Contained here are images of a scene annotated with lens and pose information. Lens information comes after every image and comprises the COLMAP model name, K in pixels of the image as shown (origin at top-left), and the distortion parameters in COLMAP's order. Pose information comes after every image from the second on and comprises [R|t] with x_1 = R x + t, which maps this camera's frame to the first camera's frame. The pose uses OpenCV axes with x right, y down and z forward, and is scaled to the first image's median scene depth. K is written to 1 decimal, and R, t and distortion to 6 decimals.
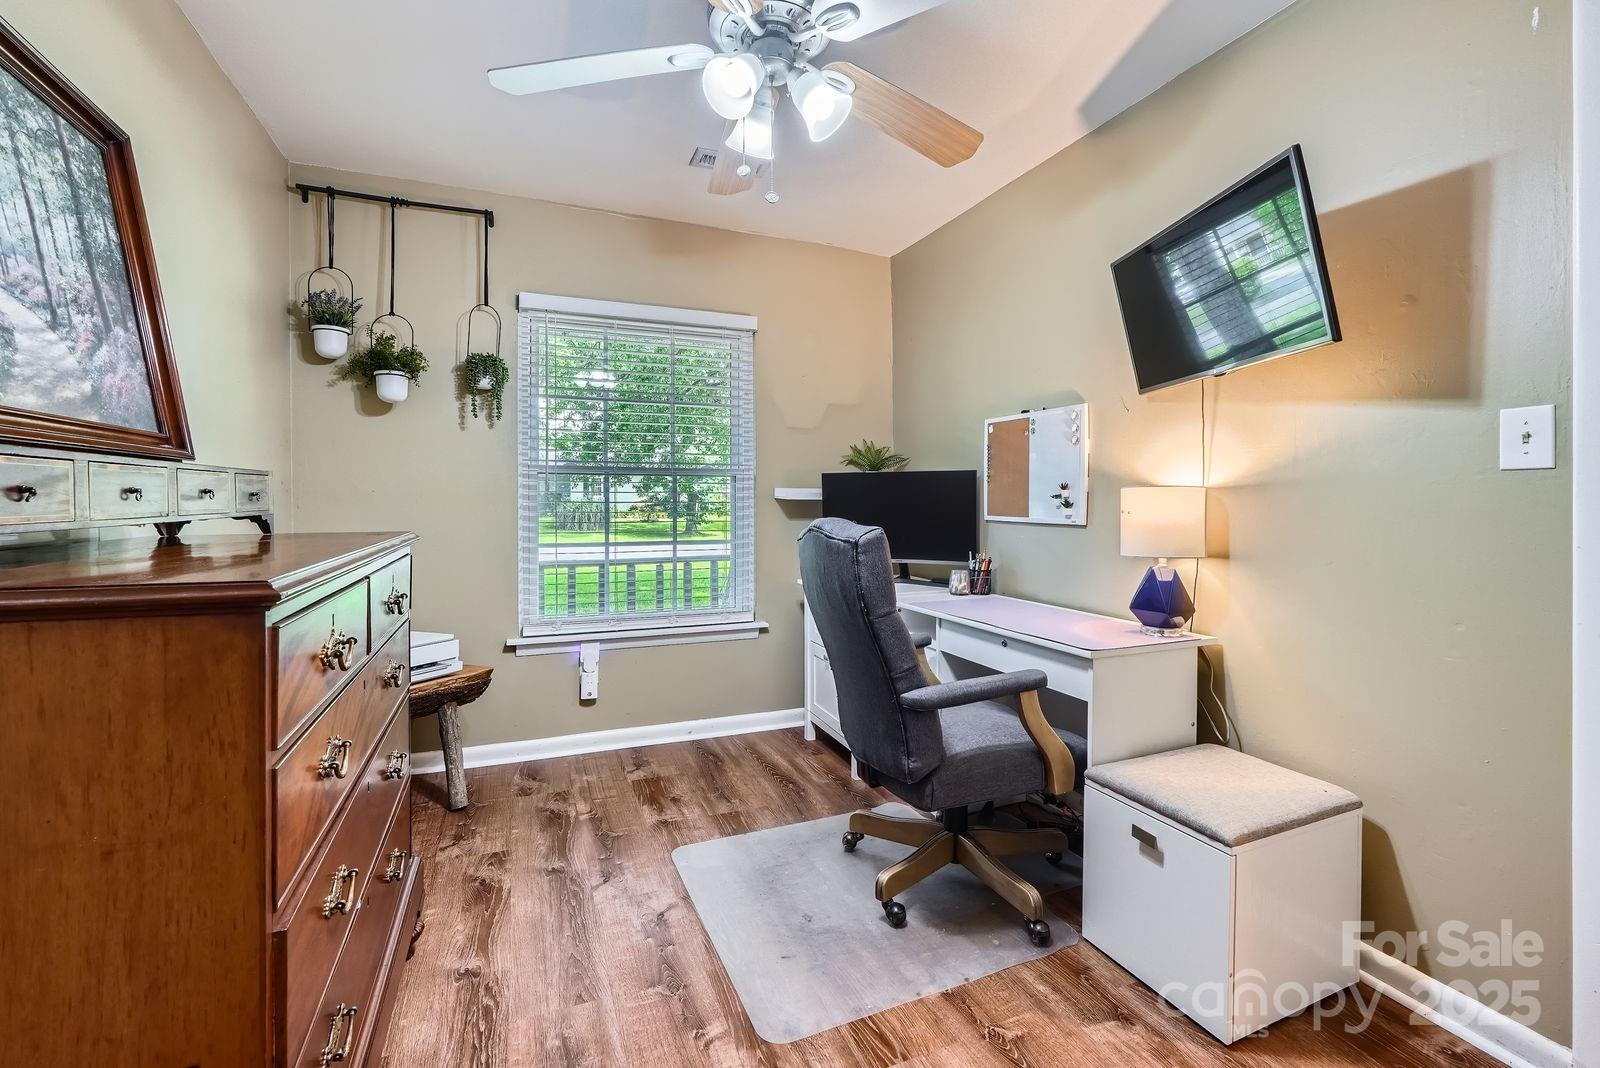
lens RADIAL K [[679.8, 0, 808.6], [0, 679.8, 507.8], [0, 0, 1]] dist [-0.015432, 0.004176]
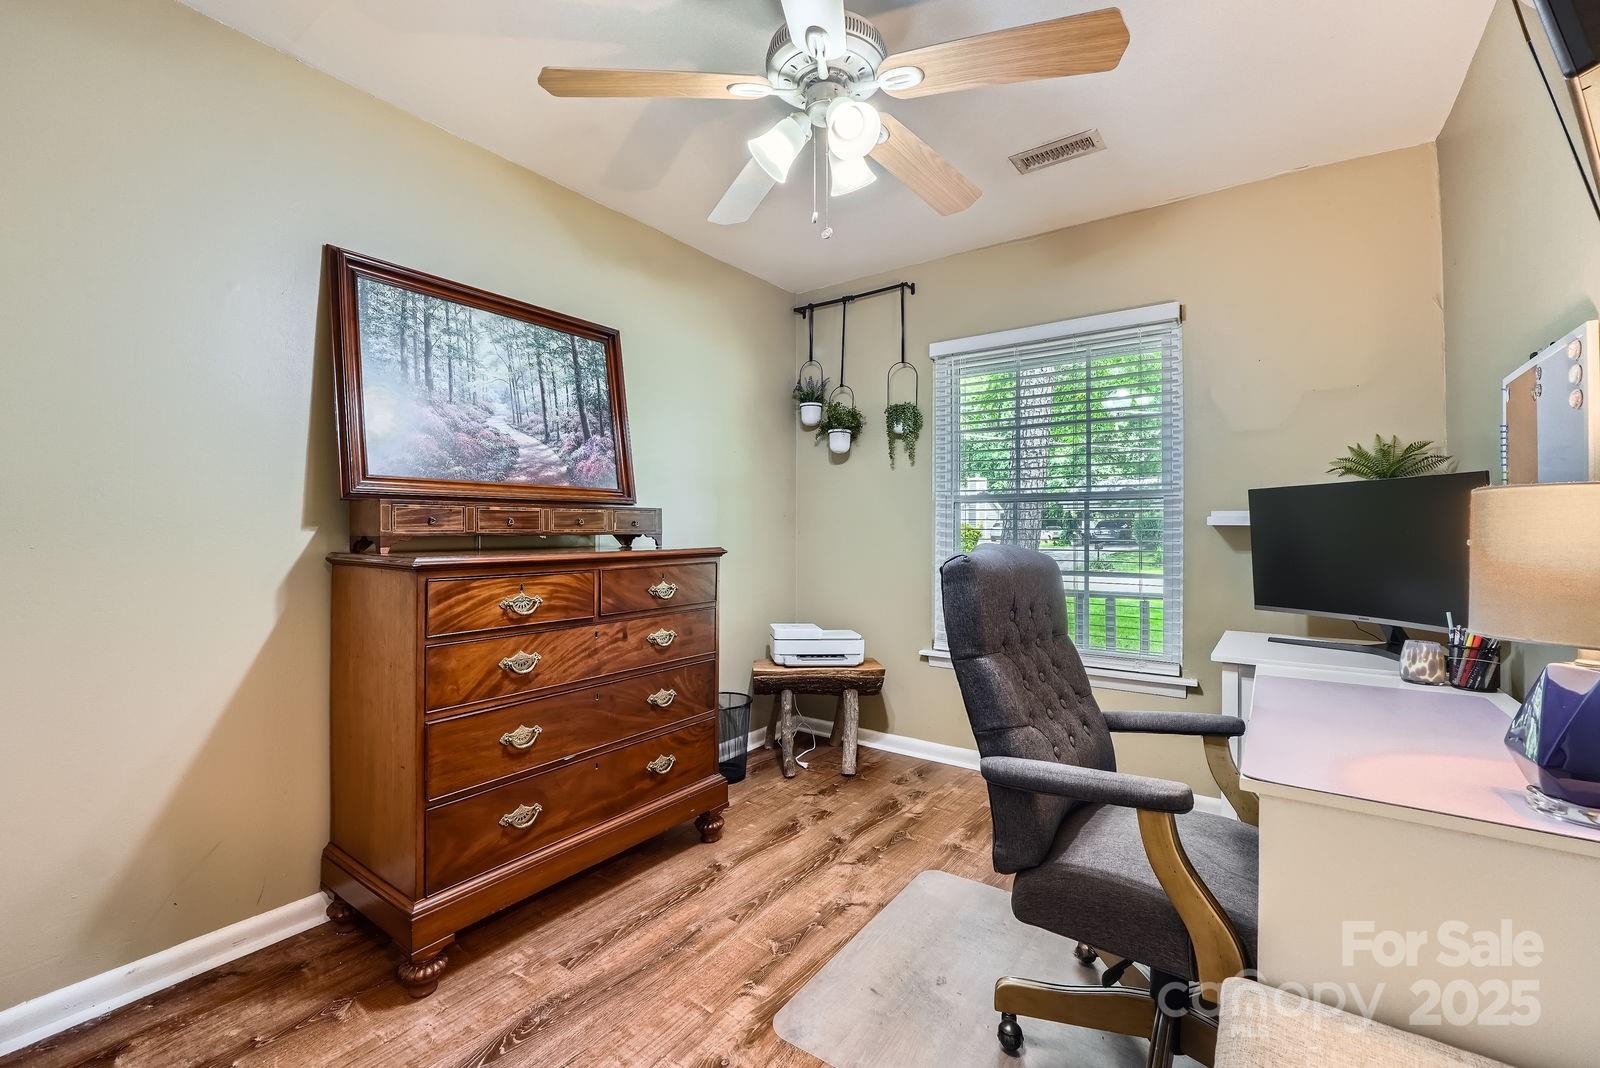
lens RADIAL K [[679.8, 0, 801.2], [0, 679.8, 527.1], [0, 0, 1]] dist [-0.015432, 0.004176]
pose [[0.529555, -0.004495, -0.848264, 0.563619], [-0.010831, 0.999869, -0.012060, 0.005811], [0.848206, 0.015574, 0.529437, 0.291818]]
